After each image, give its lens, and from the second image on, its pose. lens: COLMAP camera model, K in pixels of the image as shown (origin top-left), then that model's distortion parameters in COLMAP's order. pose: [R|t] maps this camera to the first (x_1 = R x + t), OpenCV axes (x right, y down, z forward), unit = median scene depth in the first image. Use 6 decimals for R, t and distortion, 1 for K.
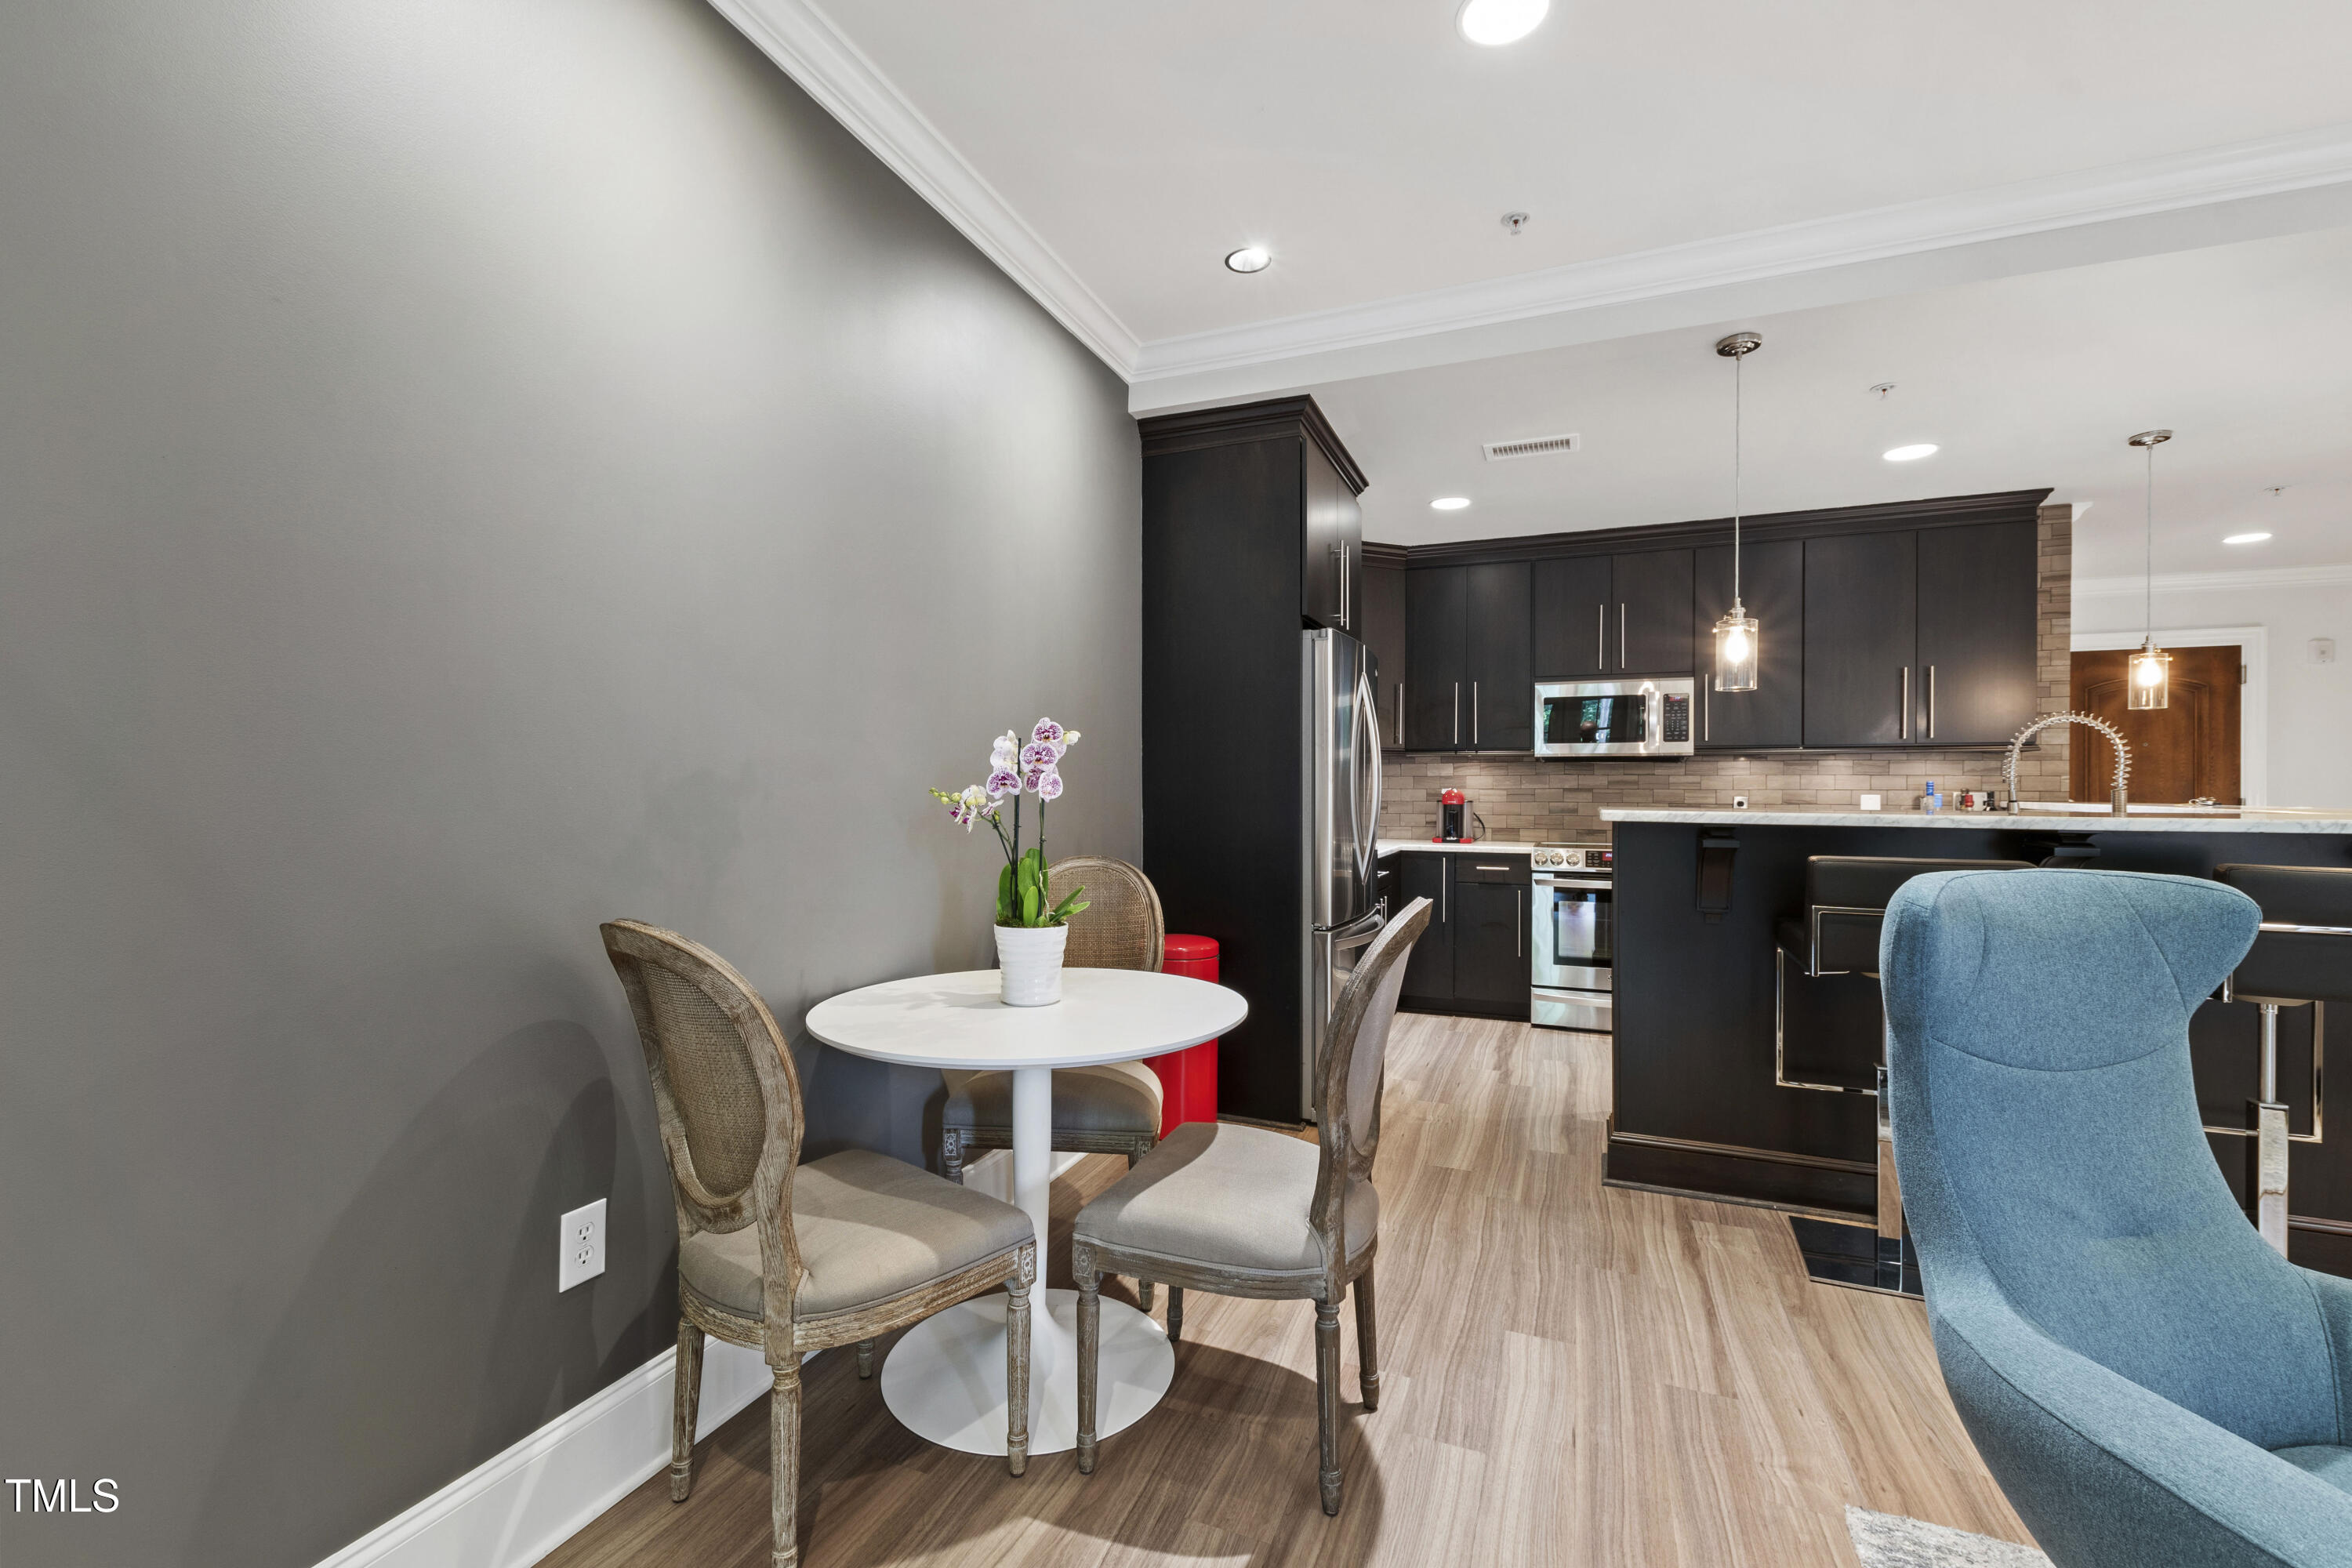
lens RADIAL K [[1022.5, 0, 1152.0], [0, 1022.5, 786.2], [0, 0, 1]] dist [0.009648, -0.003752]
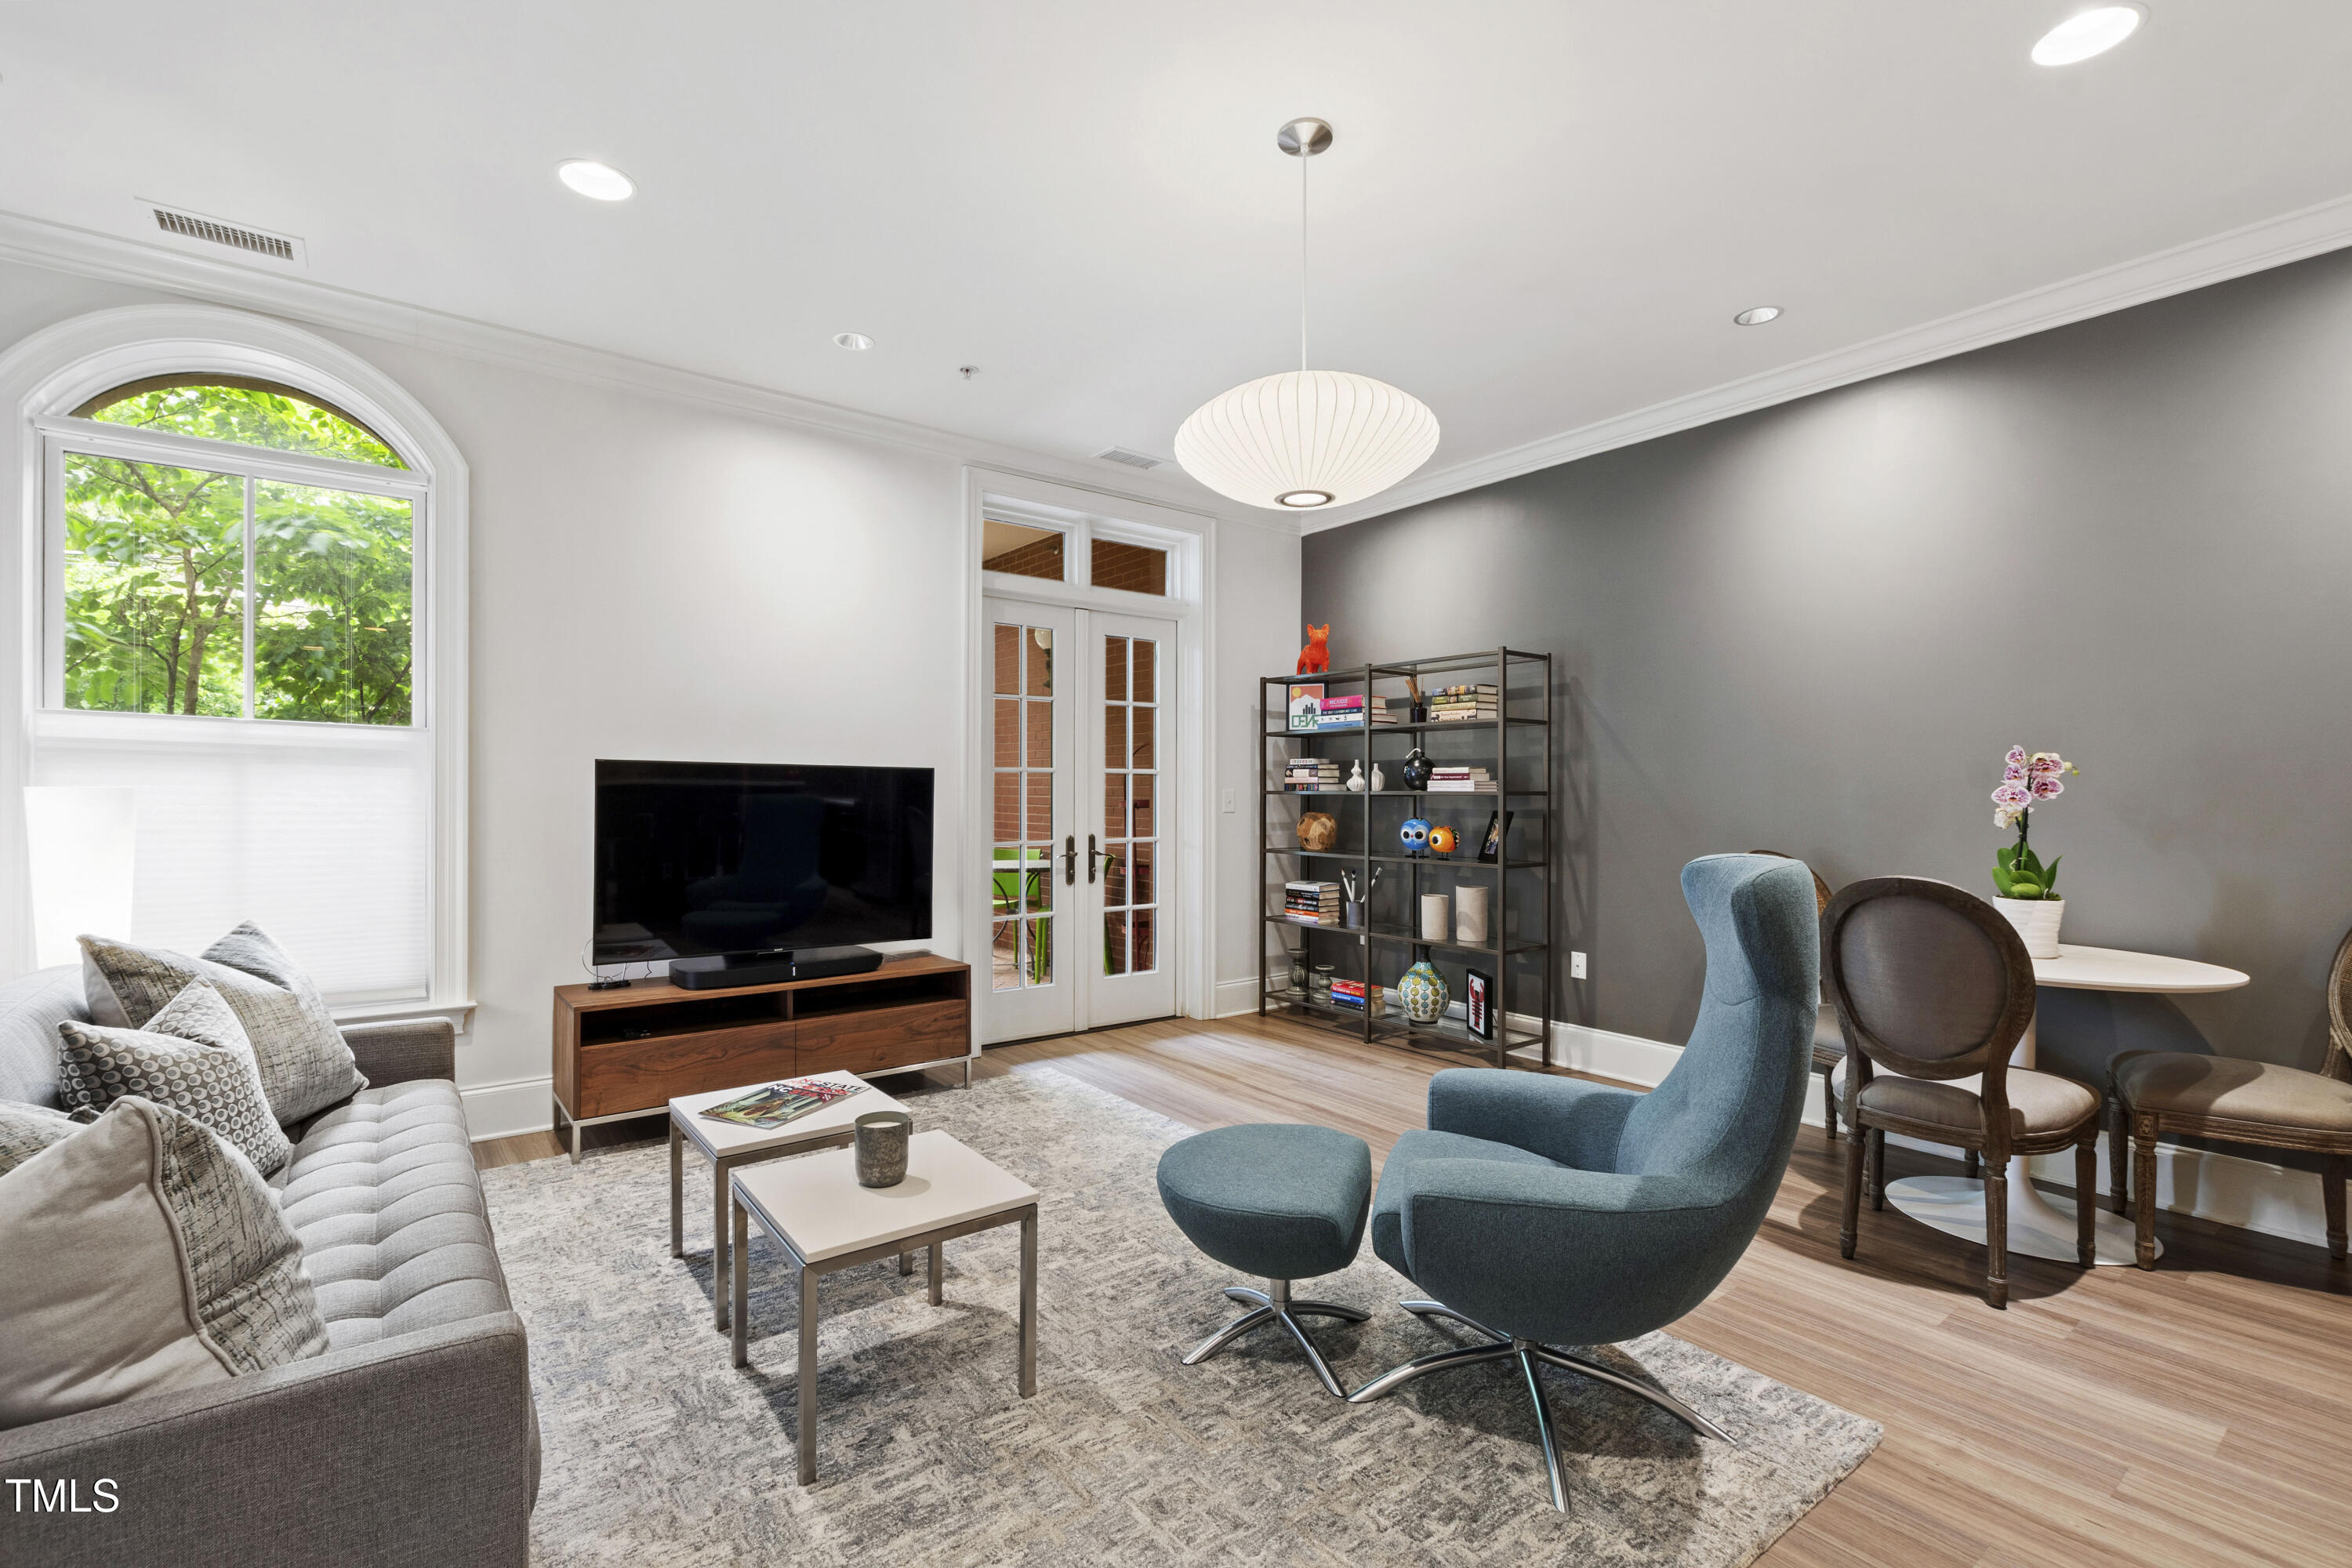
lens RADIAL K [[1022.5, 0, 1164.8], [0, 1022.5, 785.3], [0, 0, 1]] dist [0.009648, -0.003752]
pose [[-0.505840, -0.014275, -0.862509, 0.727607], [-0.006107, 0.999897, -0.012968, 0.005273], [0.862606, -0.001292, -0.505876, 0.316828]]
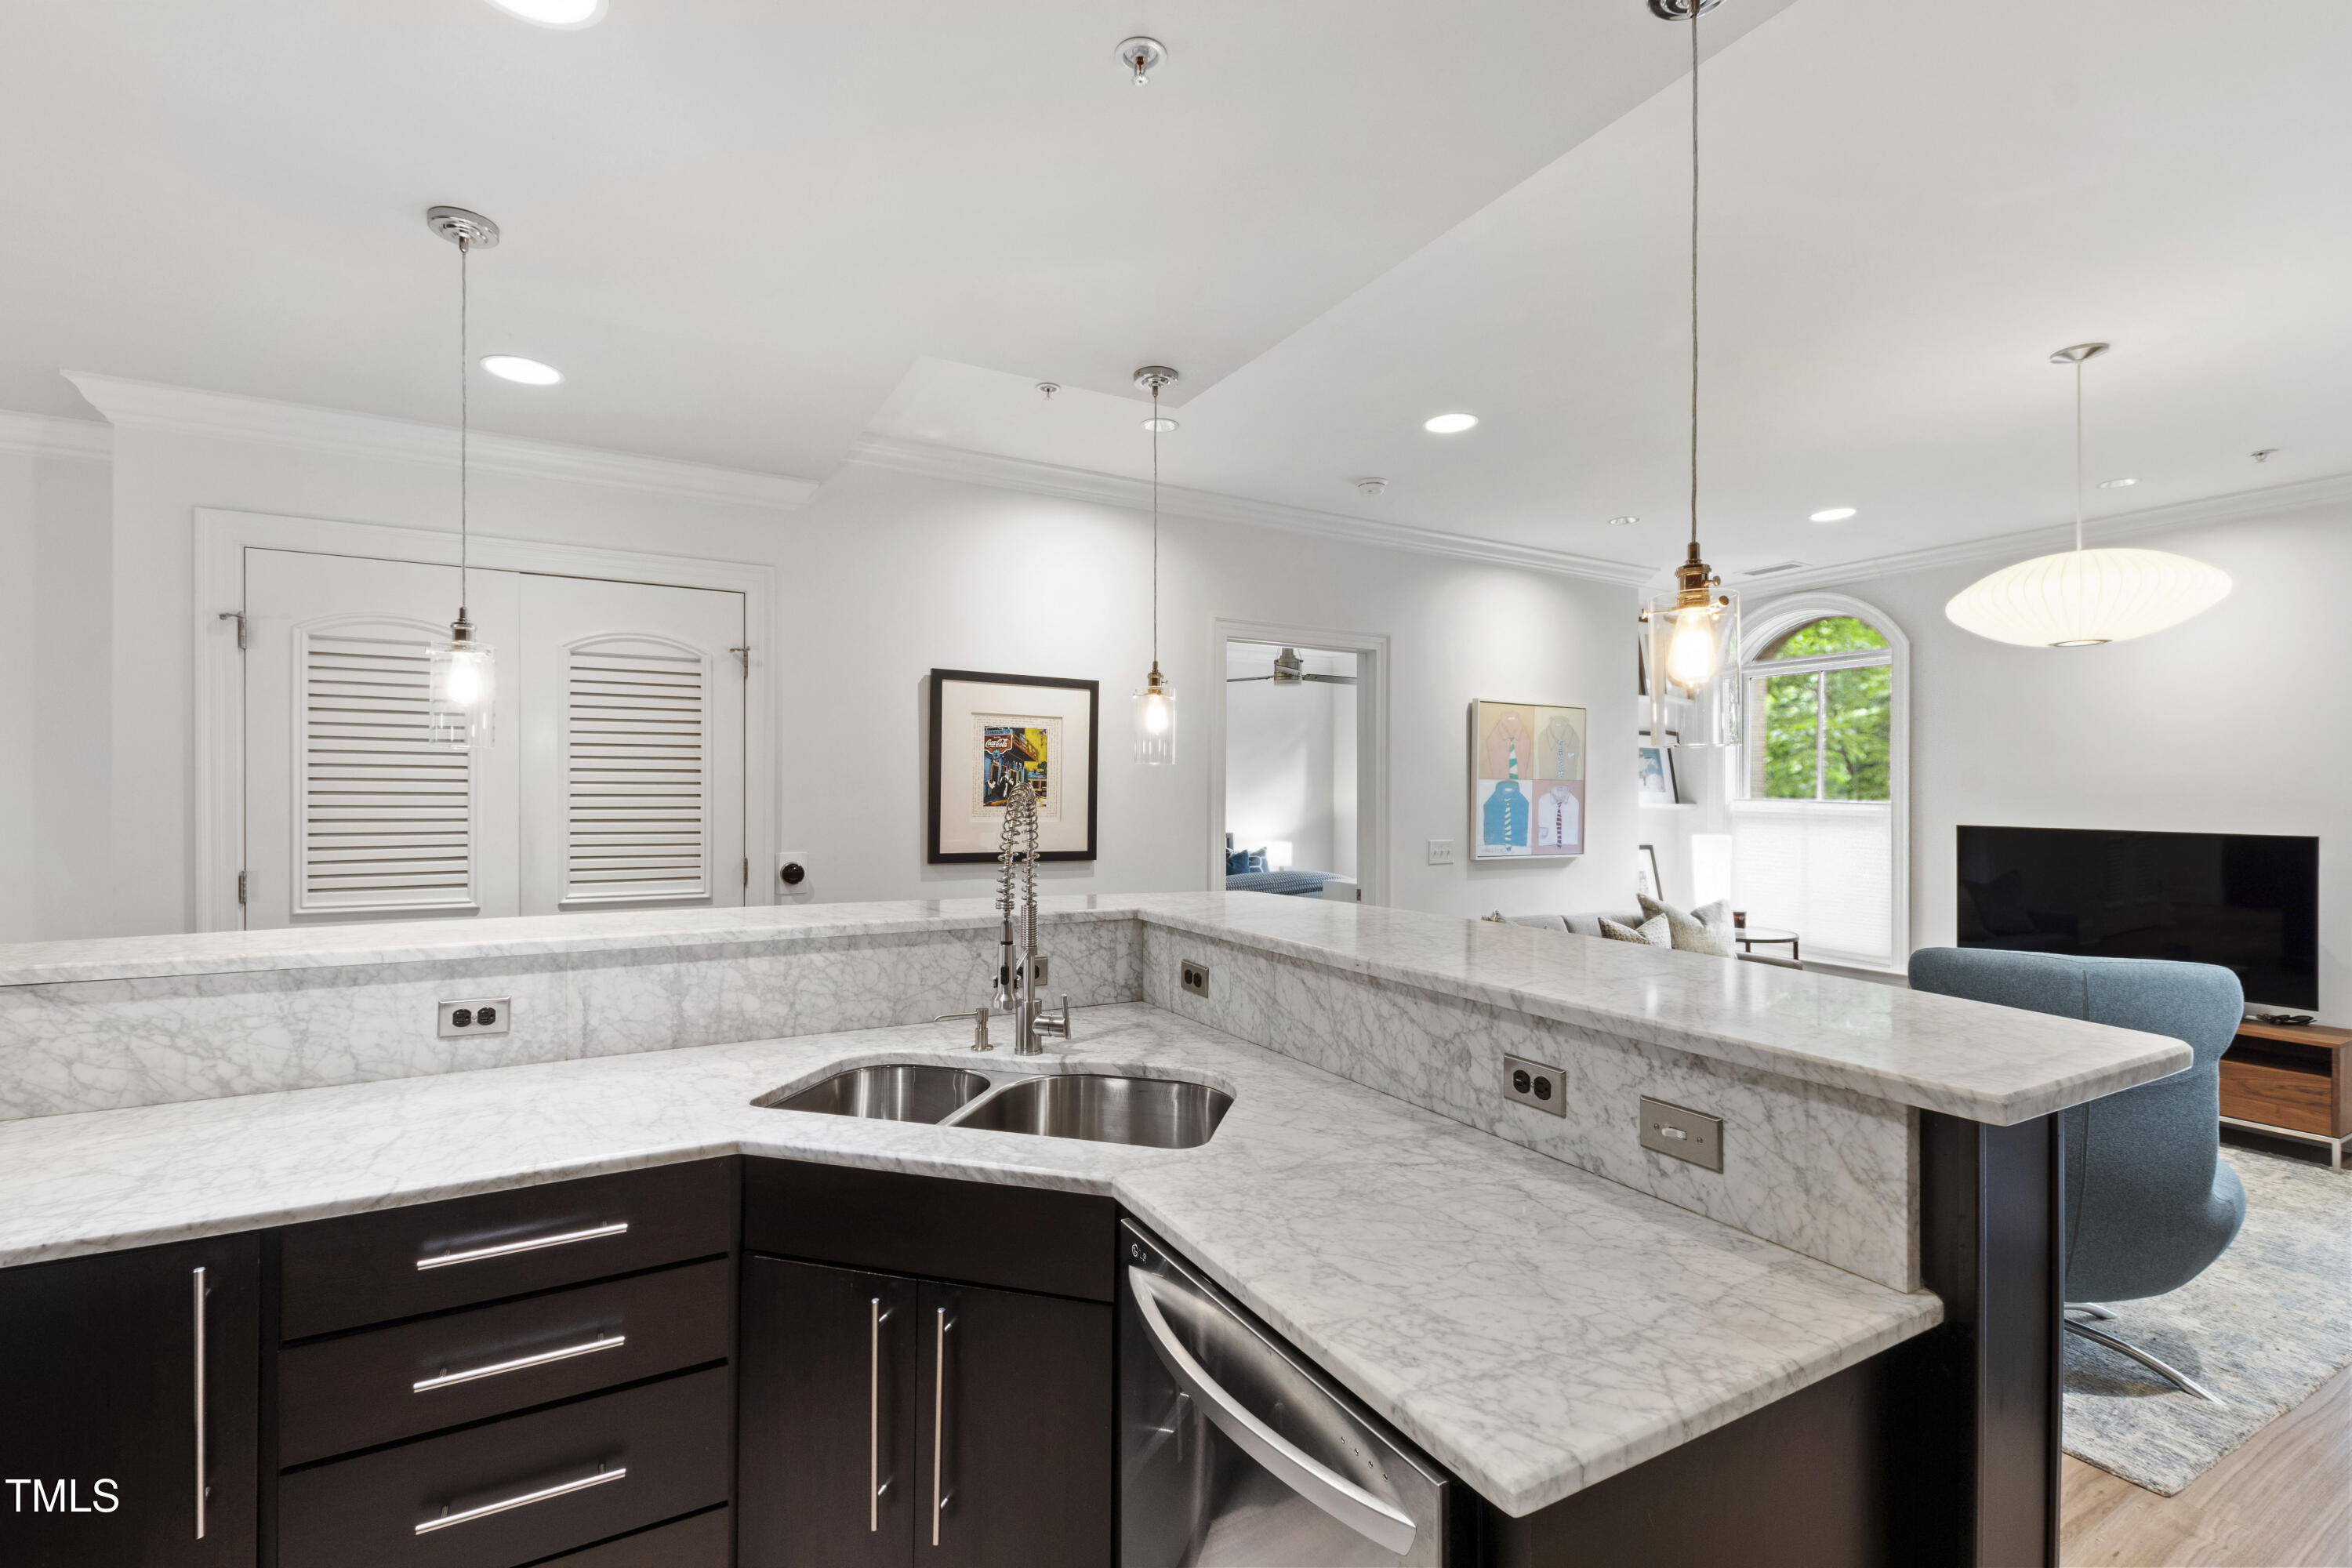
lens RADIAL K [[1022.5, 0, 1142.5], [0, 1022.5, 776.7], [0, 0, 1]] dist [0.009648, -0.003752]
pose [[-0.782054, 0.000790, 0.623210, 0.304952], [-0.009666, 0.999864, -0.013397, -0.046100], [-0.623136, -0.016501, -0.781939, 0.963174]]
